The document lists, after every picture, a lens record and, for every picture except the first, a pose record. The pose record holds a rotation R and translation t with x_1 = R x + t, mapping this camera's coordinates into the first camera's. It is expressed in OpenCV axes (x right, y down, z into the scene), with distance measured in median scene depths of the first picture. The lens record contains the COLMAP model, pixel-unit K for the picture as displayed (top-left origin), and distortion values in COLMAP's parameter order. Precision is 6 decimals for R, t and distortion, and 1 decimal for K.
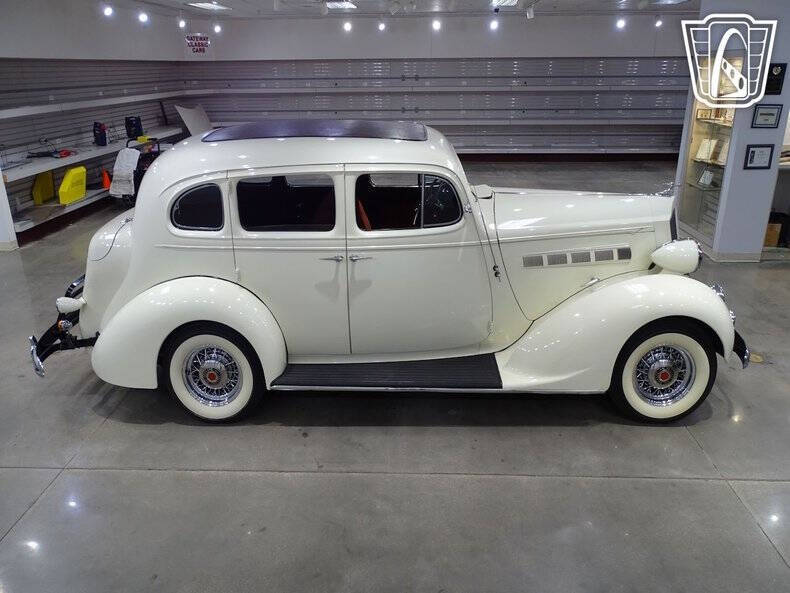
lens RADIAL K [[562.1, 0, 398.3], [0, 562.1, 294.2], [0, 0, 1]] dist [-0.002505, 0.000244]
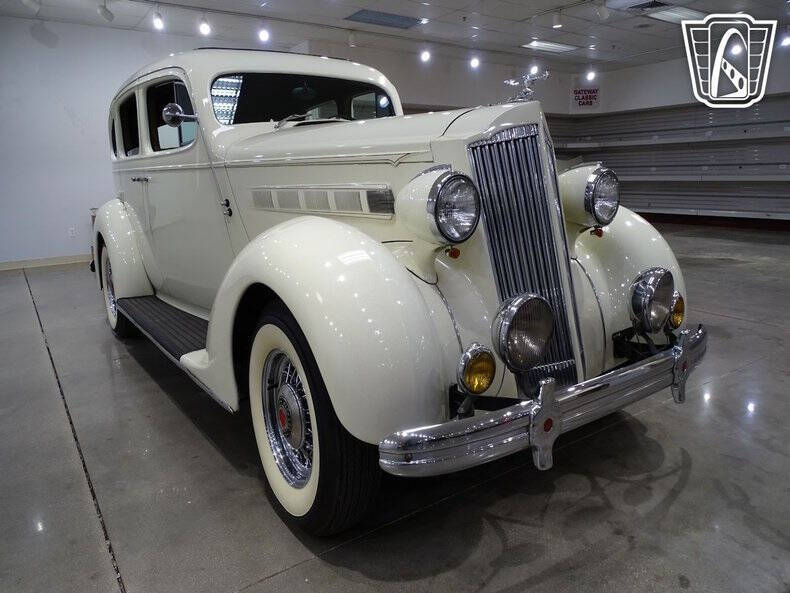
lens RADIAL K [[562.1, 0, 398.3], [0, 562.1, 294.2], [0, 0, 1]] dist [-0.002505, 0.000244]
pose [[0.606436, 0.157596, -0.779358, 0.440275], [-0.285192, 0.958056, -0.028182, 0.011236], [0.742227, 0.239357, 0.625945, 0.368606]]
